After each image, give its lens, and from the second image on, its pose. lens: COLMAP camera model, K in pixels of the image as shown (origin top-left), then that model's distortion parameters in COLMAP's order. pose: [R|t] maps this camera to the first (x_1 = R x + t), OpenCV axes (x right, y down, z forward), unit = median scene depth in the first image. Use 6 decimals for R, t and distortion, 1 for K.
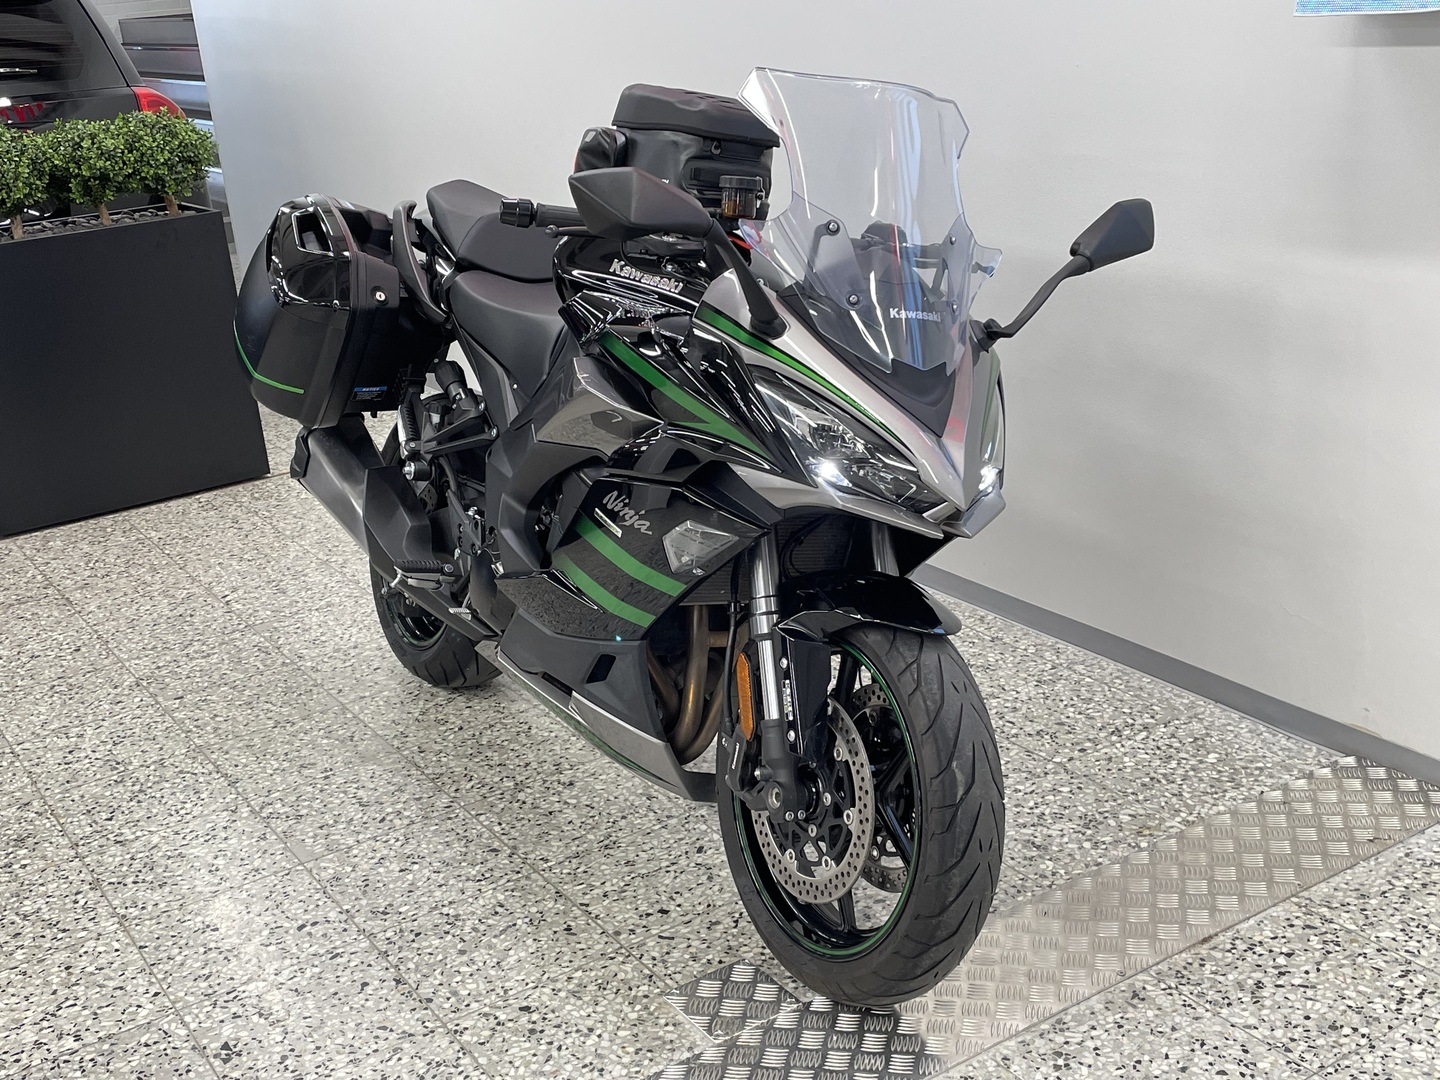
lens RADIAL K [[1704.4, 0, 735.0], [0, 1704.4, 543.3], [0, 0, 1]] dist [0.107567, -0.144704]
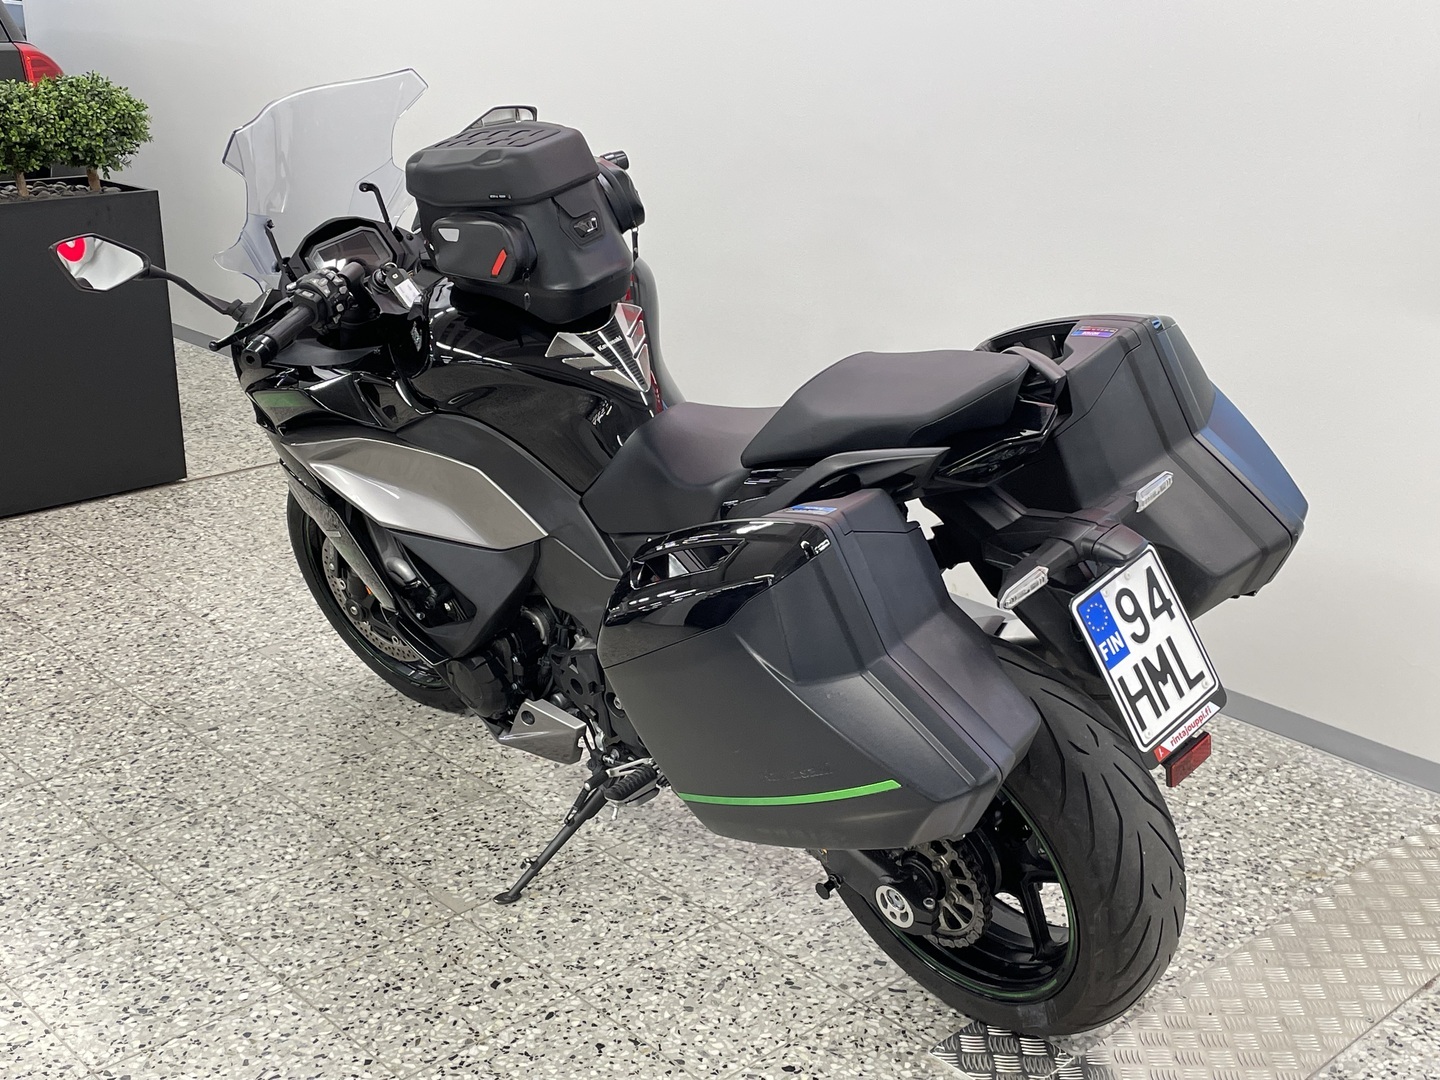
lens RADIAL K [[1727.4, 0, 745.4], [0, 1727.4, 548.4], [0, 0, 1]] dist [0.123390, -0.213214]
pose [[0.978140, 0.031372, 0.205570, -0.315278], [-0.030678, 0.999508, -0.006562, -0.011163], [-0.205674, 0.000112, 0.978621, 0.046140]]
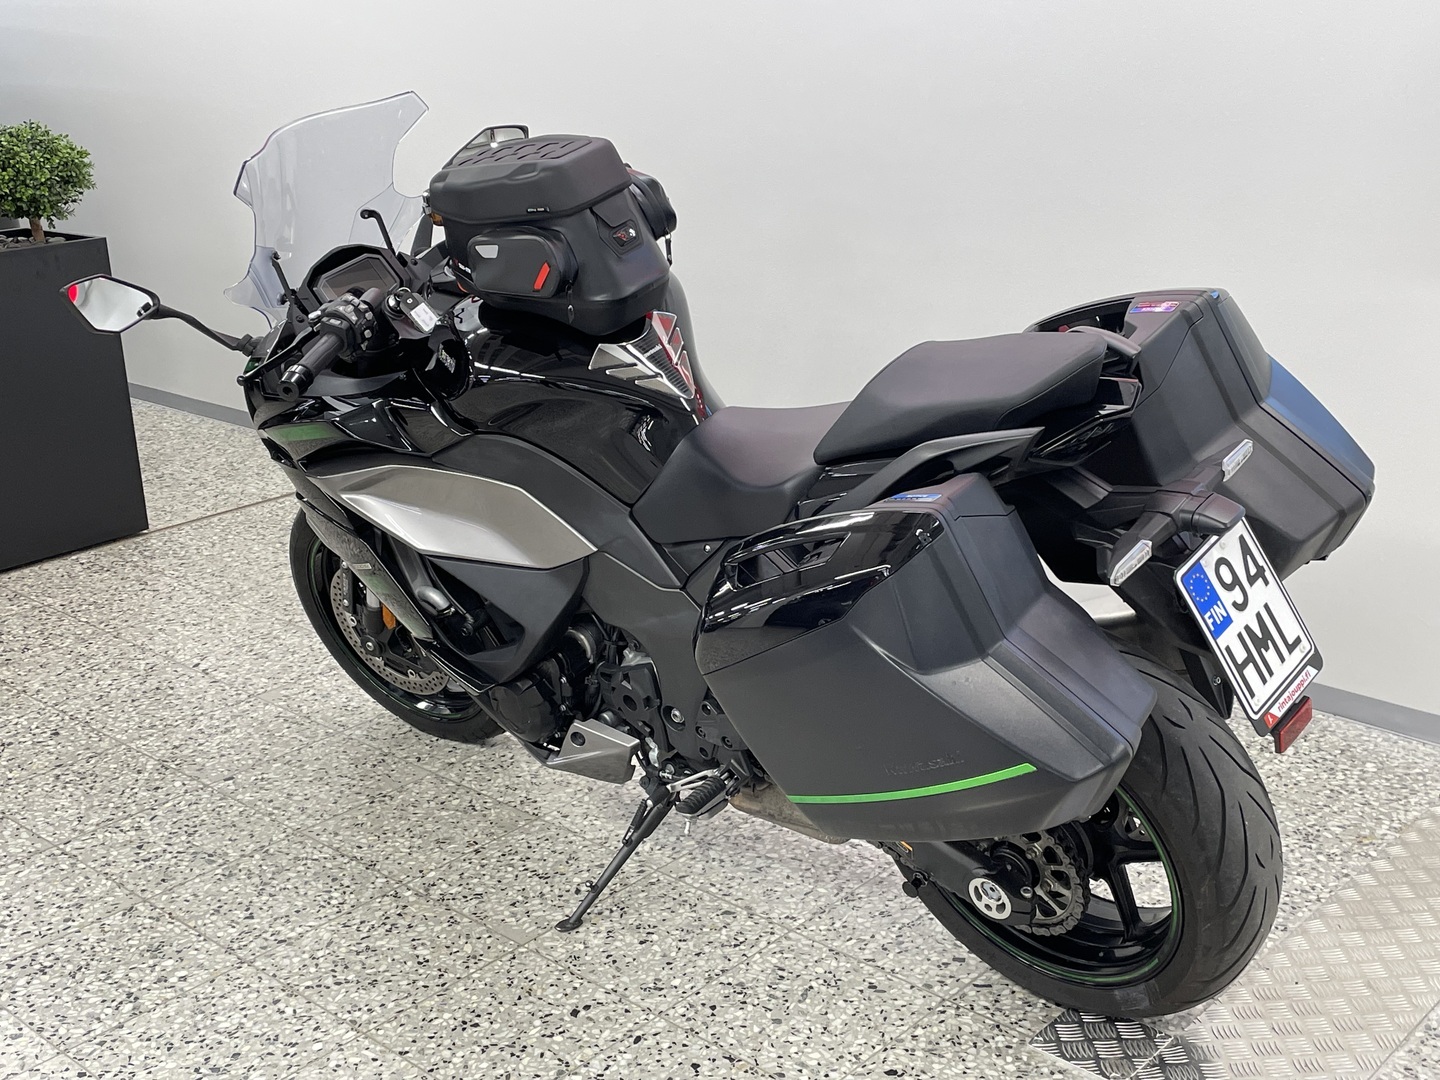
lens RADIAL K [[1725.5, 0, 743.5], [0, 1725.5, 530.3], [0, 0, 1]] dist [0.120042, -0.200427]
pose [[0.963986, -0.028044, 0.264472, -0.395526], [0.037576, 0.998811, -0.031054, -0.000332], [-0.263287, 0.039873, 0.963893, 0.075952]]
